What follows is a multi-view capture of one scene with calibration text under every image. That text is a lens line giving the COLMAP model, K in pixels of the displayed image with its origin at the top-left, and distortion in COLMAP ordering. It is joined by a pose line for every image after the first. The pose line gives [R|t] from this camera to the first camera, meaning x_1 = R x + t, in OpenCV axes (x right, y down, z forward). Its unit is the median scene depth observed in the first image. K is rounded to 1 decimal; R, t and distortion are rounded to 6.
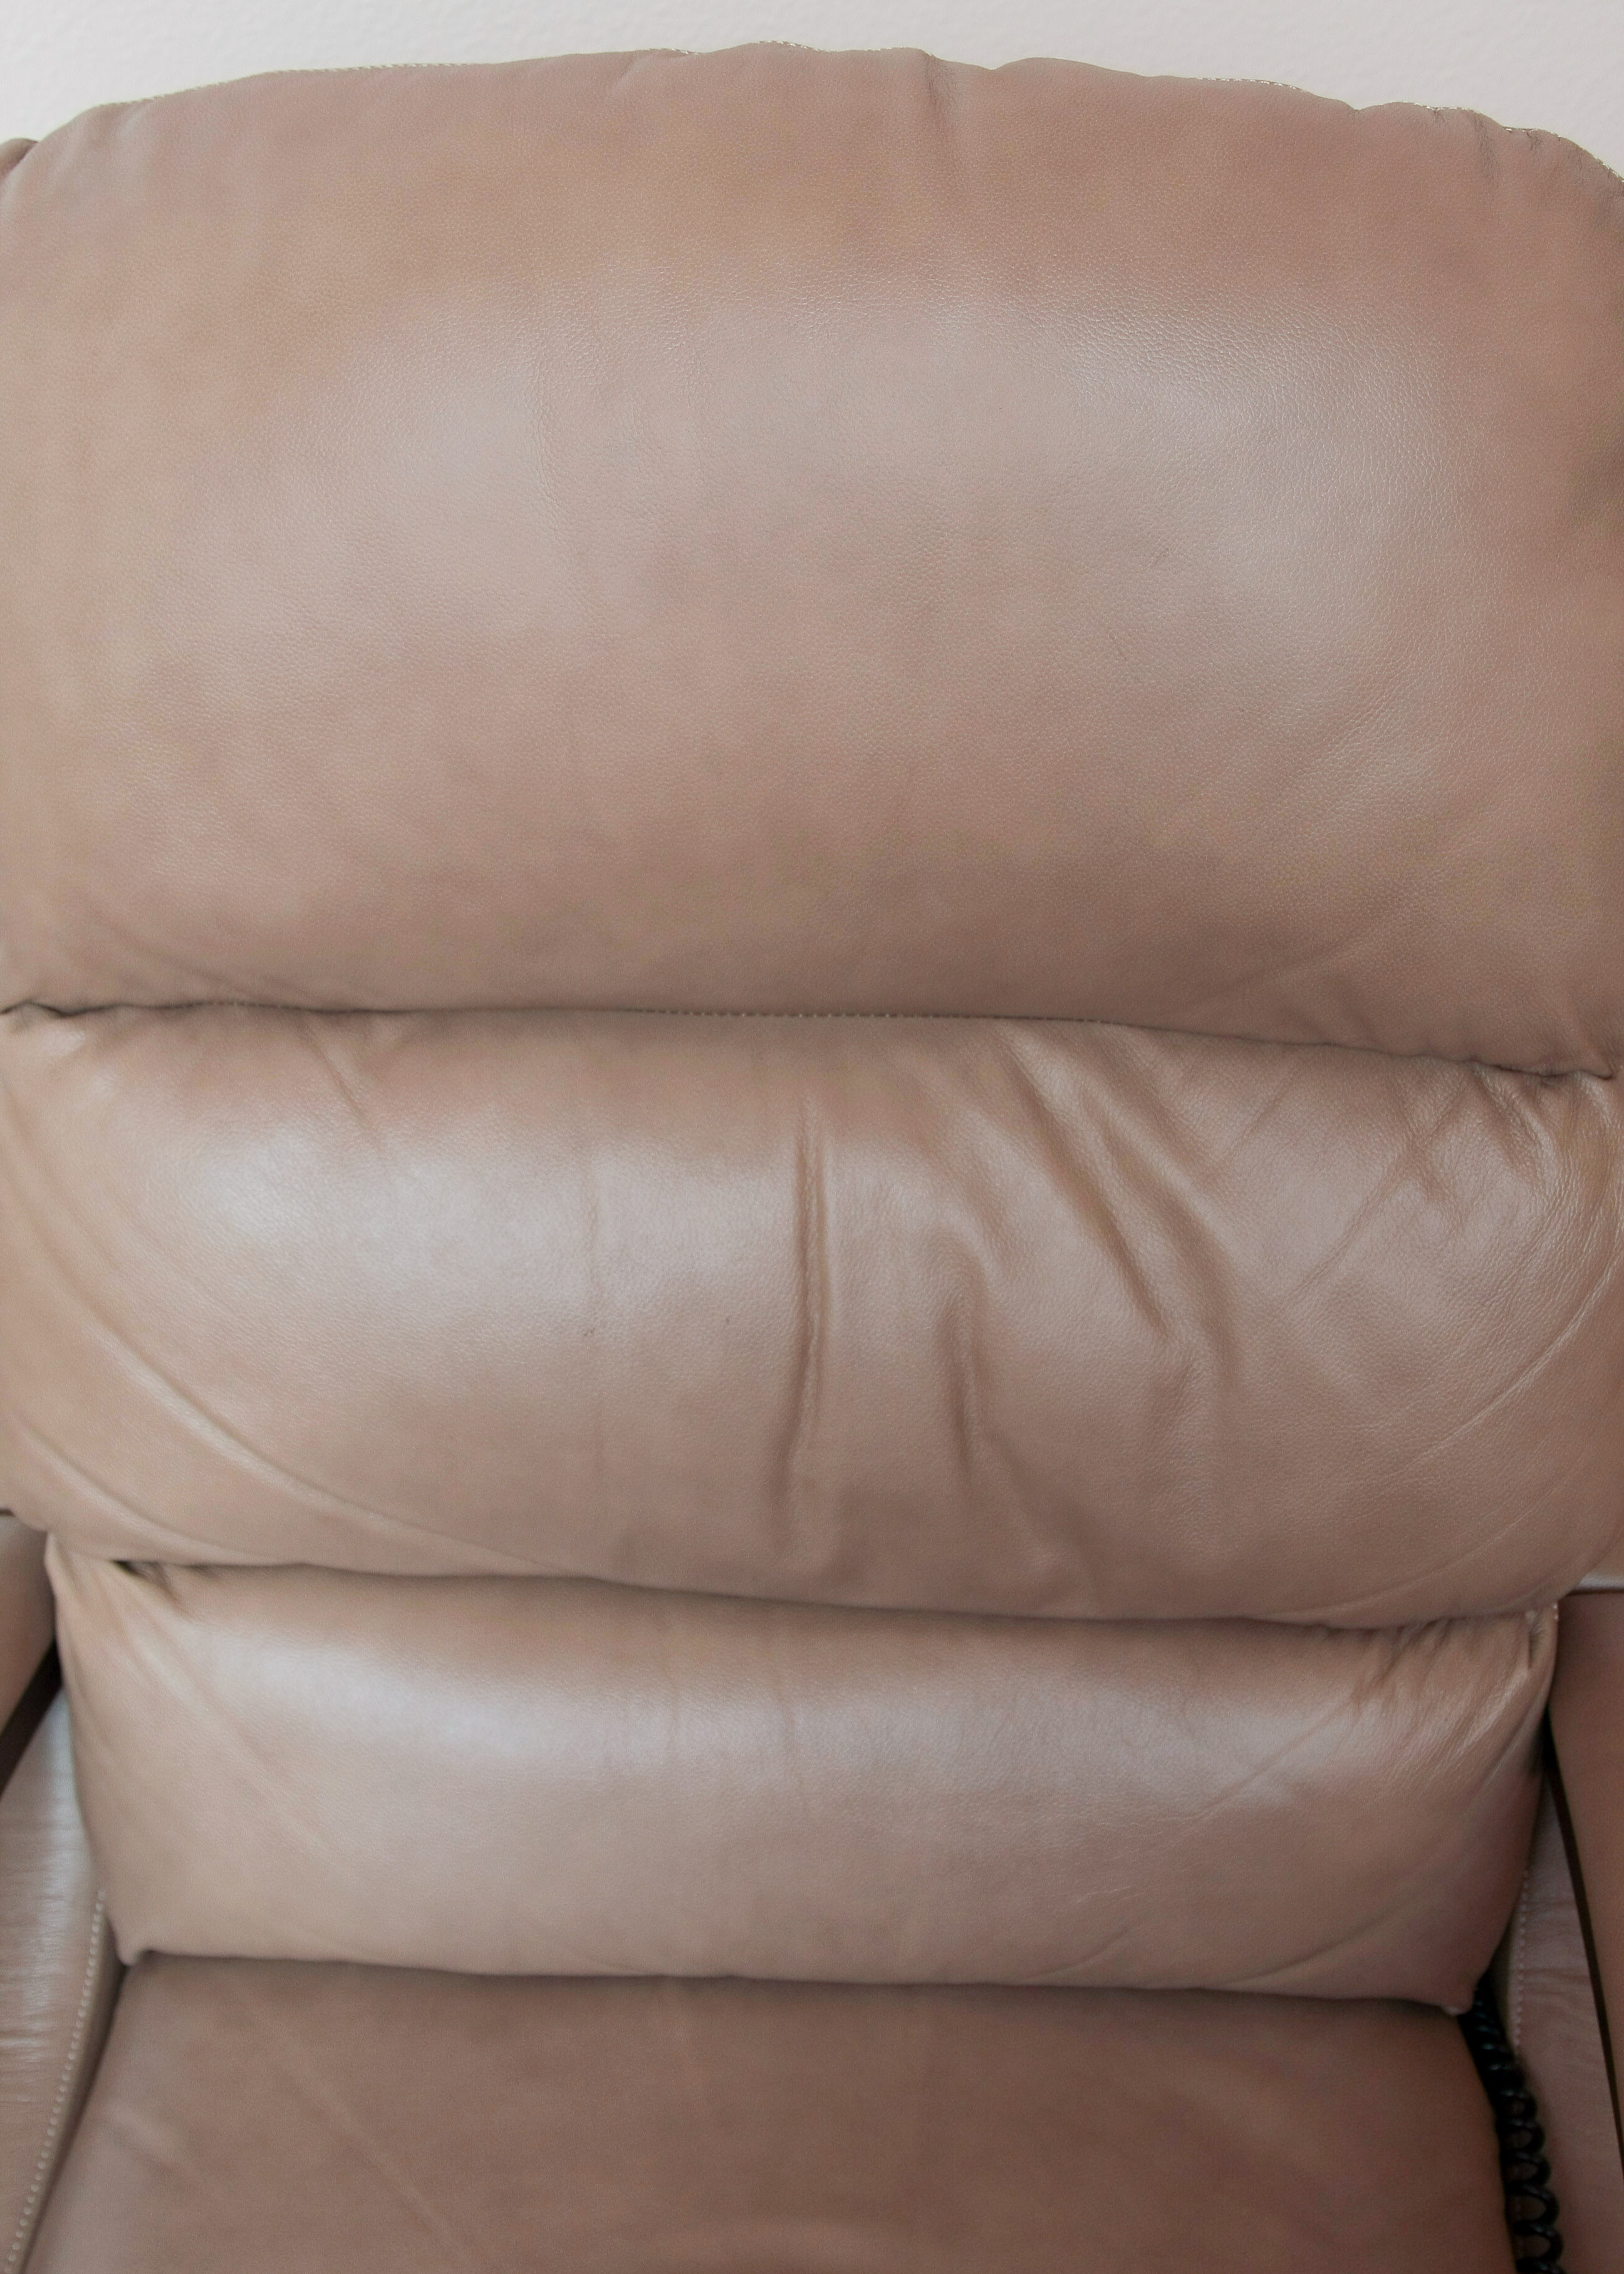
lens RADIAL K [[3095.9, 0, 805.2], [0, 3095.9, 1145.4], [0, 0, 1]] dist [-0.130543, 0.000000]
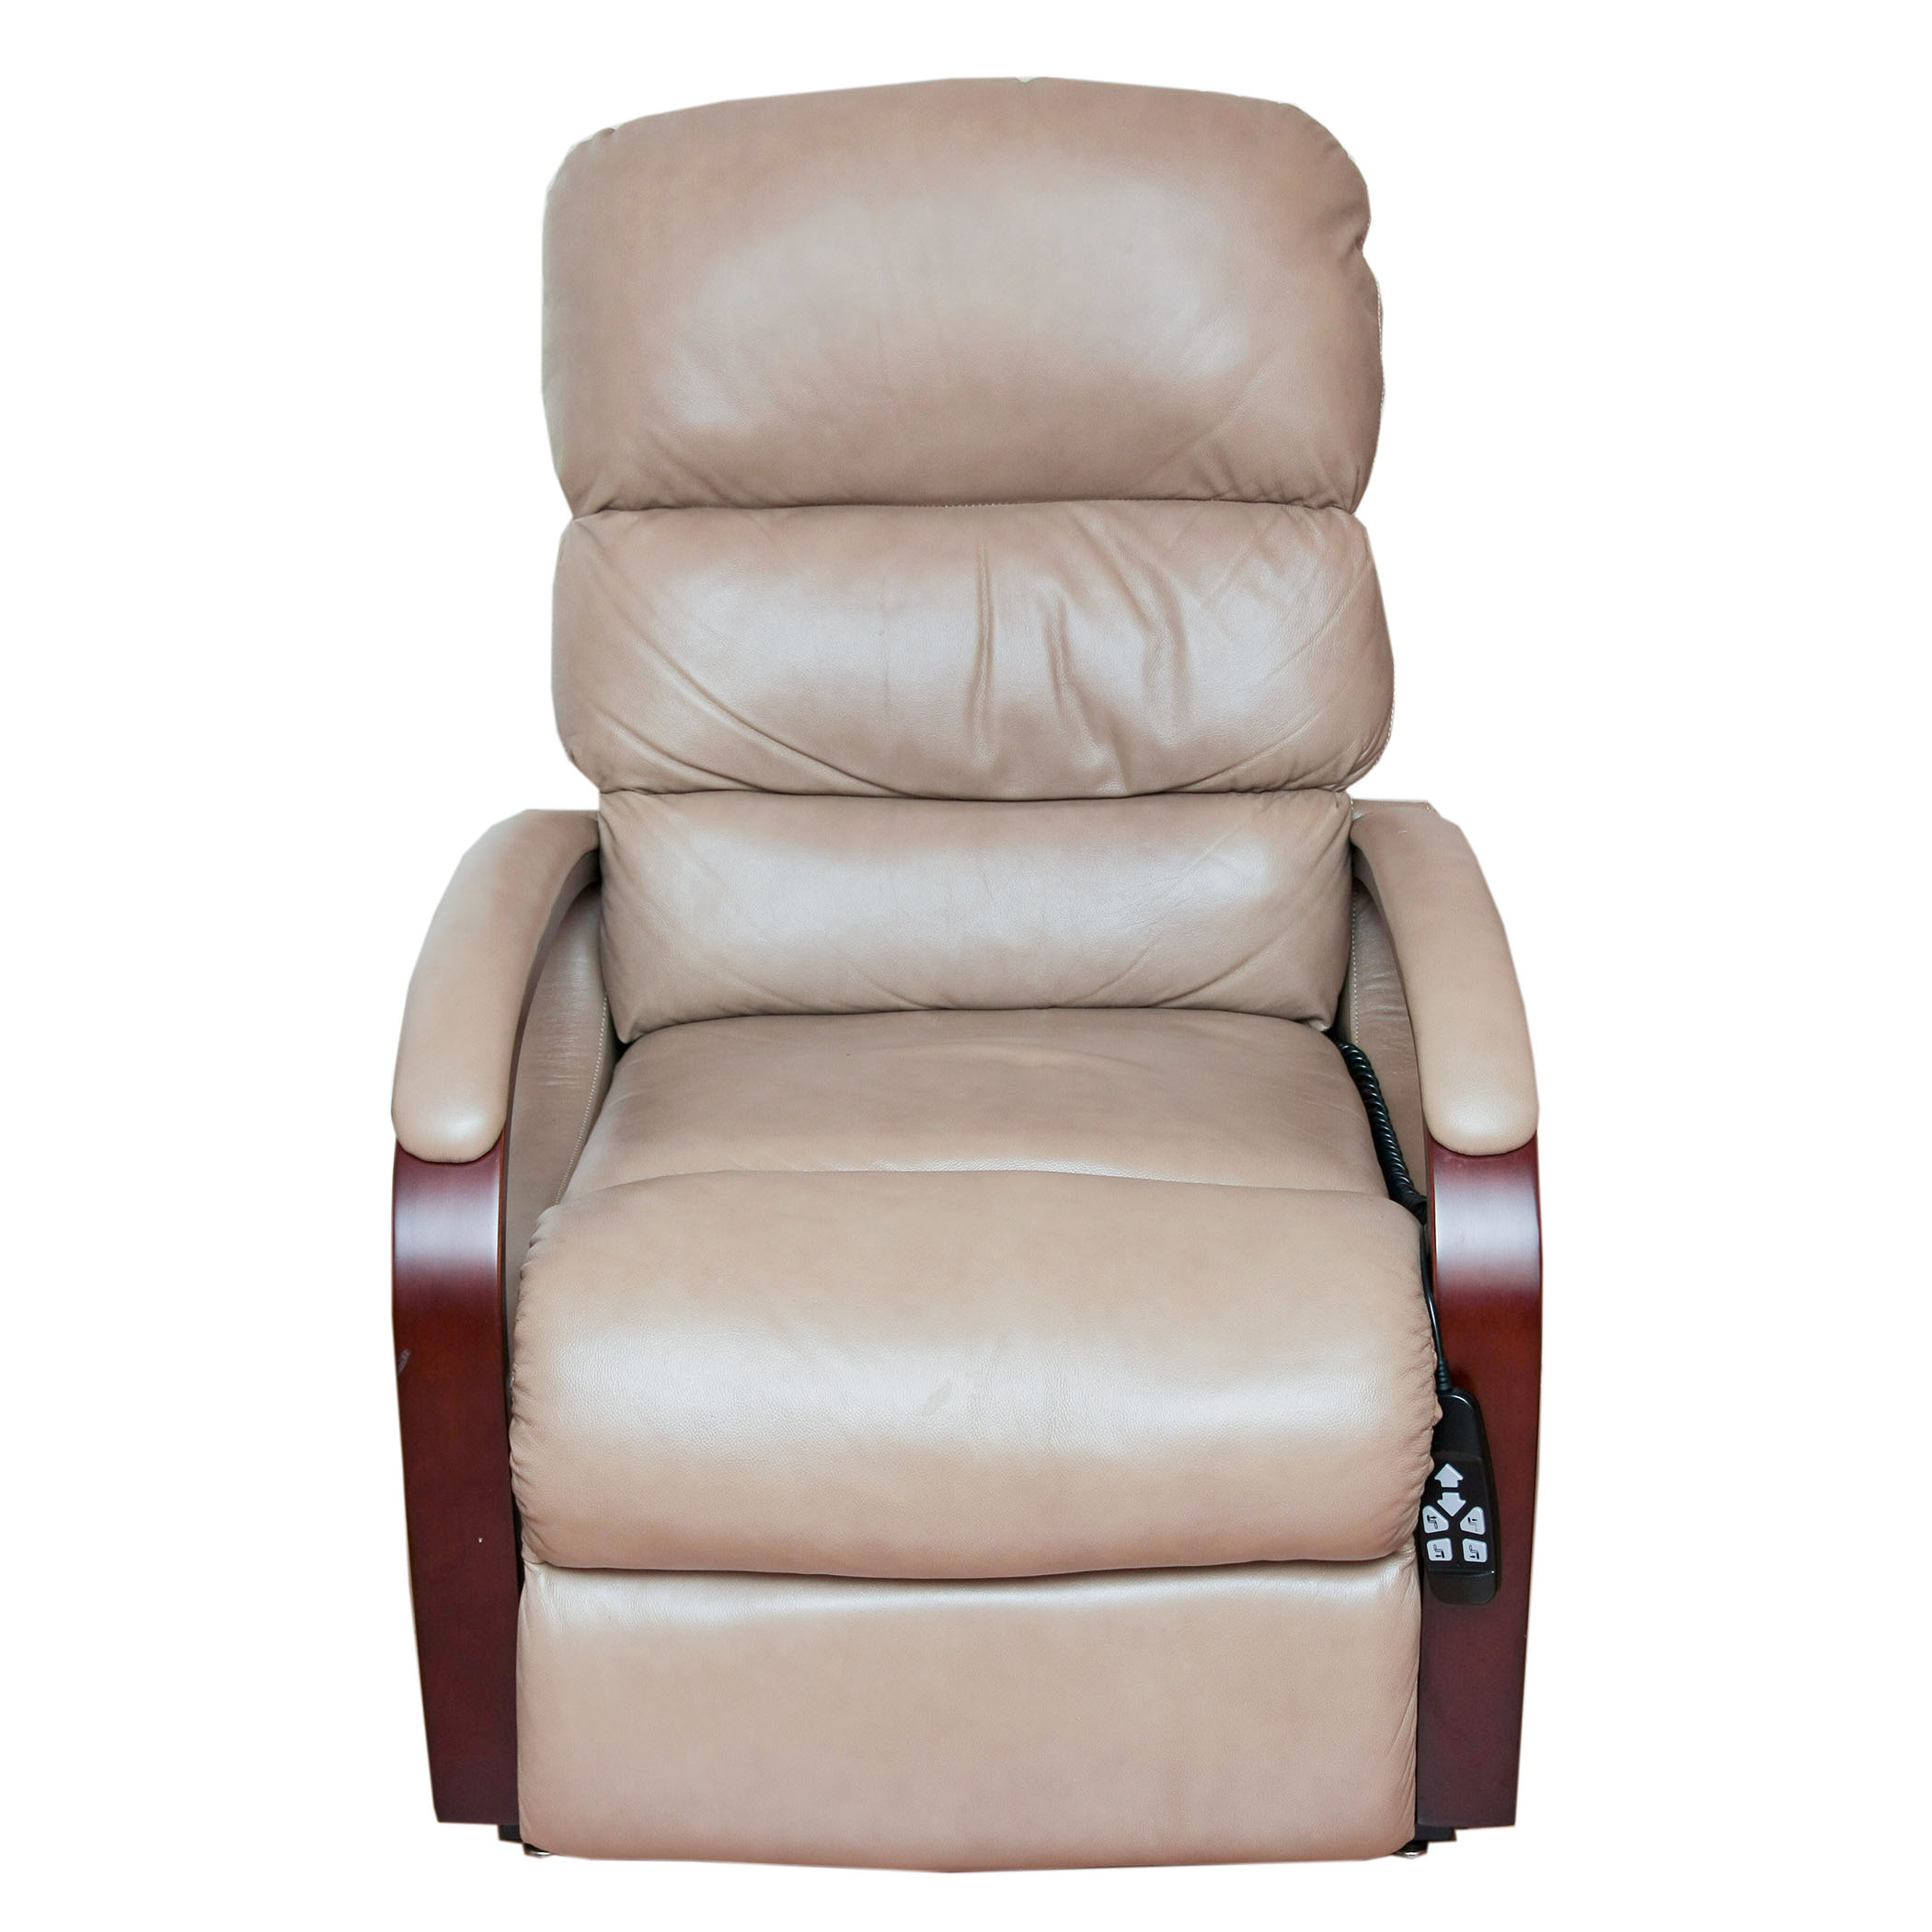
lens RADIAL K [[3867.6, 0, 977.6], [0, 3867.6, 965.5], [0, 0, 1]] dist [0.183974, 0.000000]
pose [[0.997661, -0.014624, 0.066779, -0.187421], [0.036363, 0.940711, -0.337255, 1.191422], [-0.057888, 0.338894, 0.939042, -1.455691]]
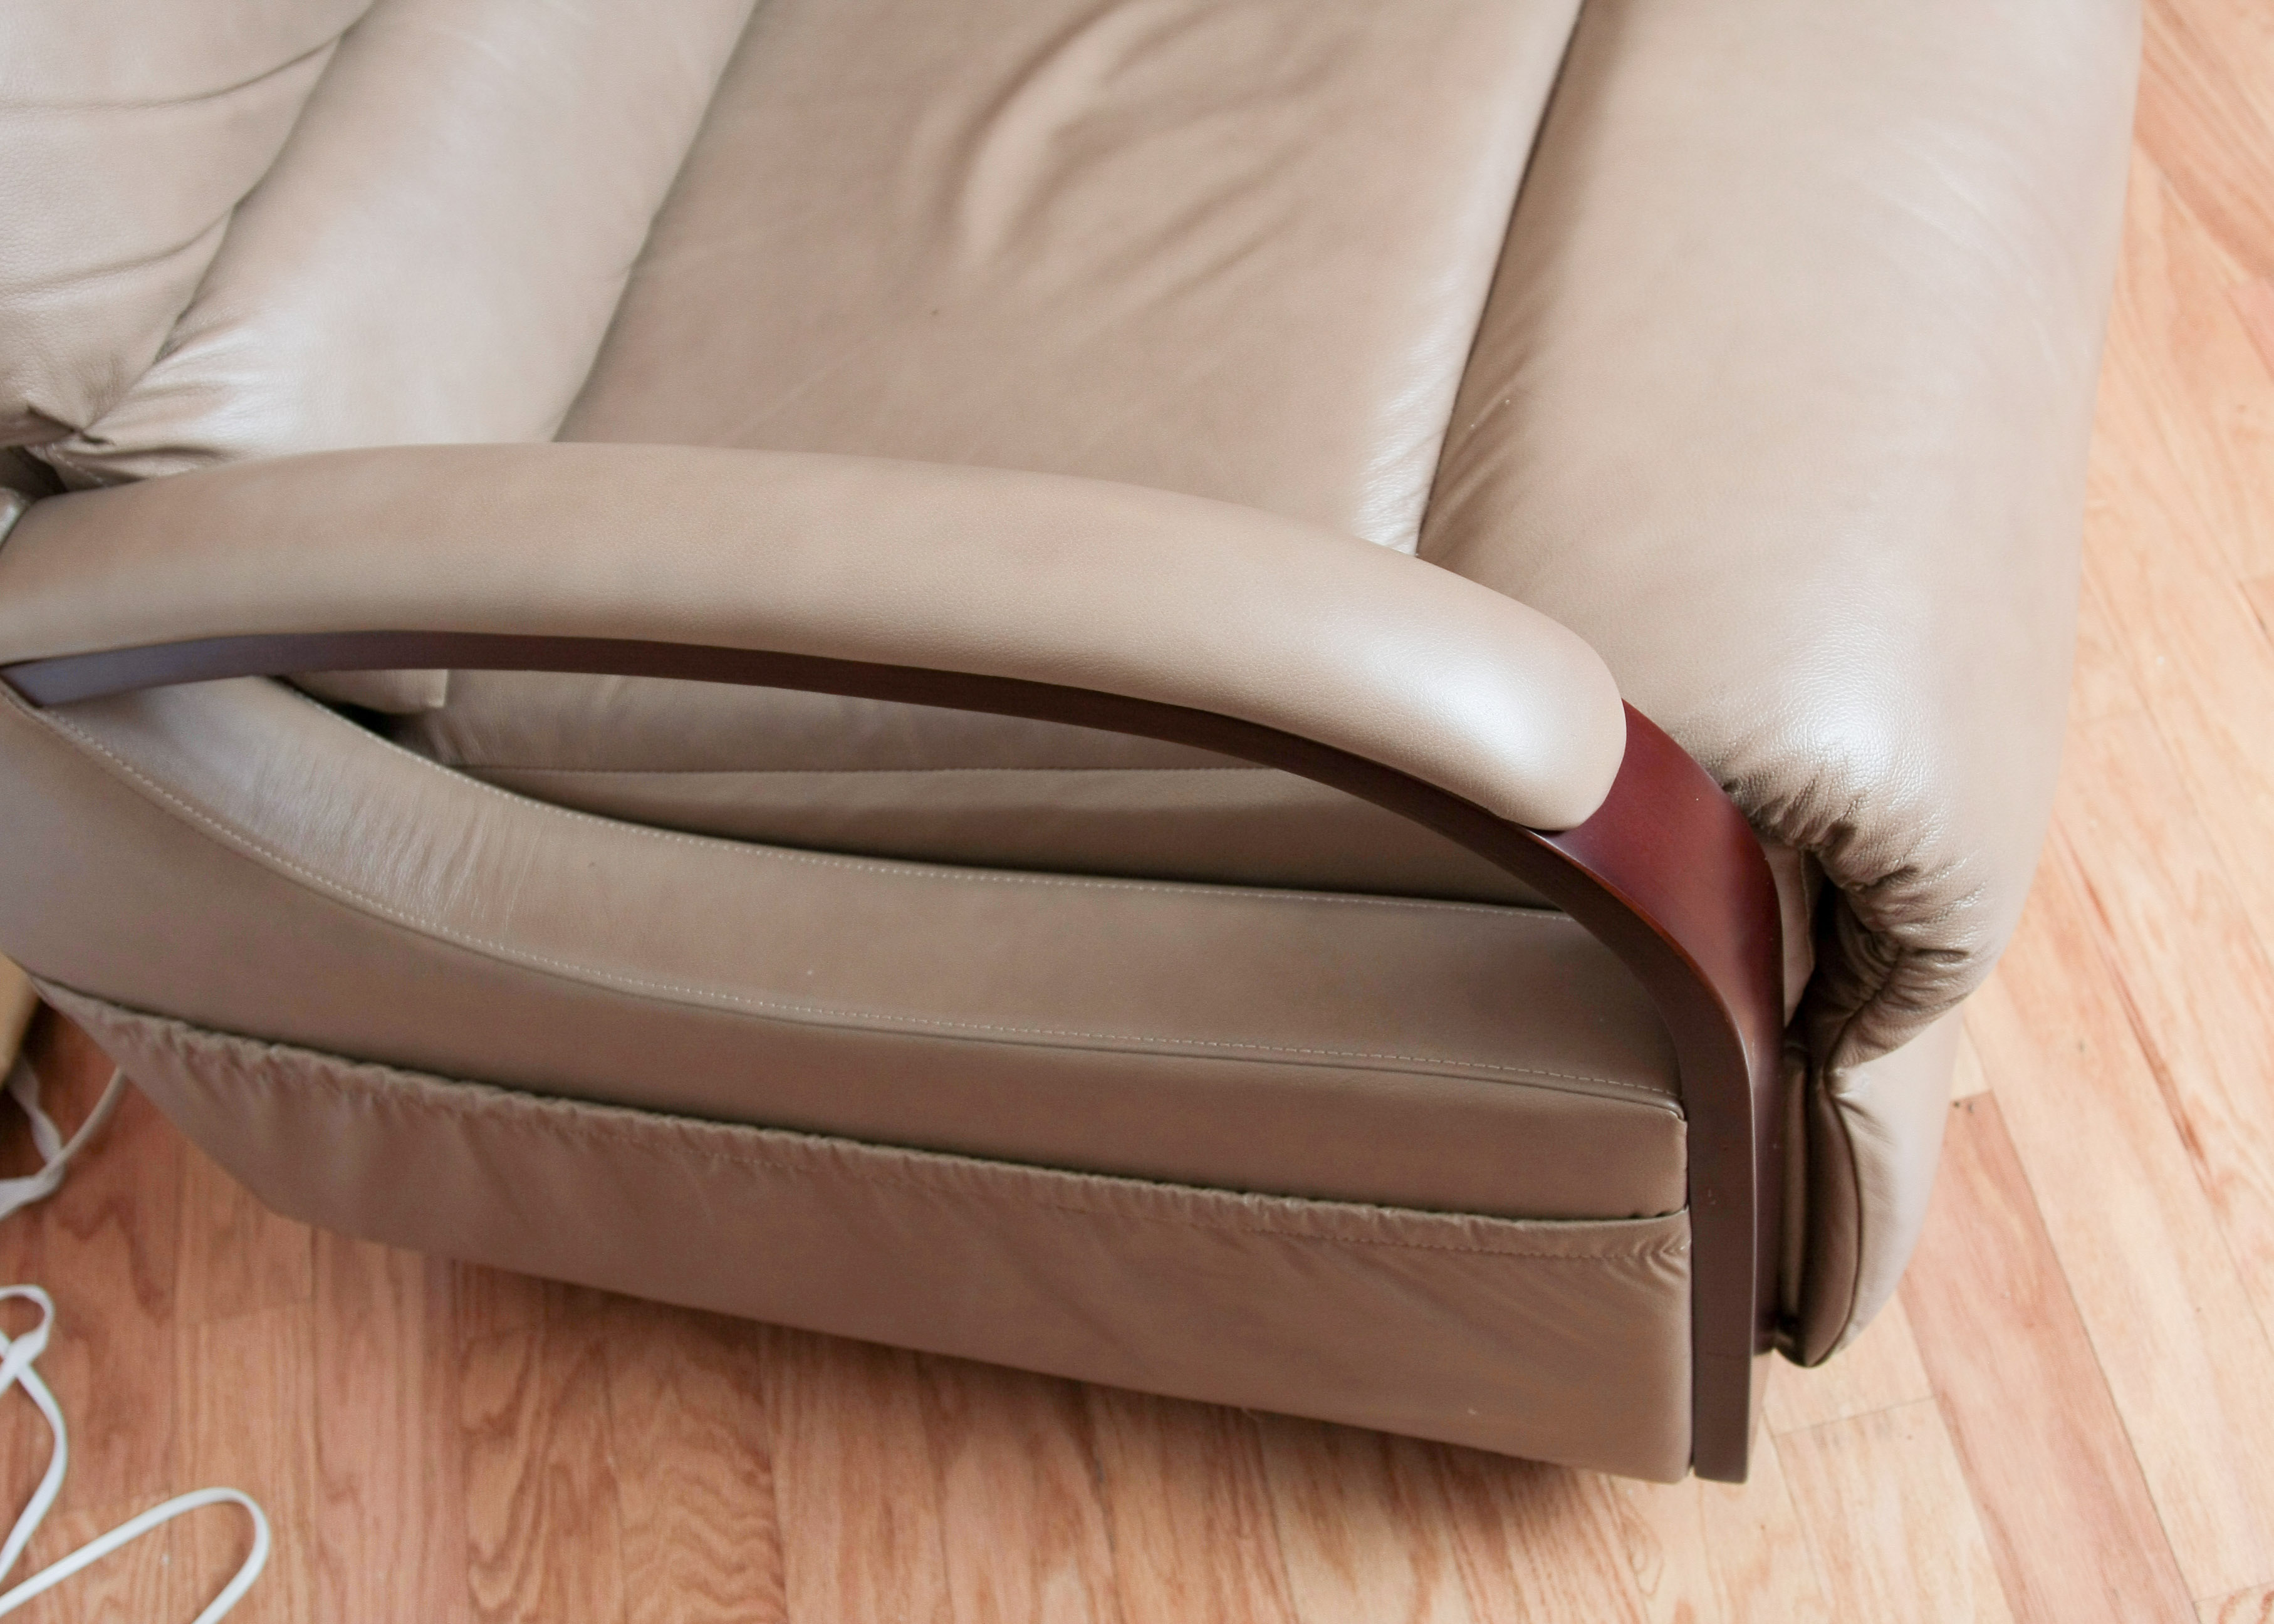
lens RADIAL K [[3095.9, 0, 1129.3], [0, 3095.9, 821.9], [0, 0, 1]] dist [-0.130543, 0.000000]
pose [[0.182237, -0.792076, 0.582585, -0.920663], [0.754518, 0.492572, 0.433677, 0.022025], [-0.630470, 0.360539, 0.687400, 0.202767]]
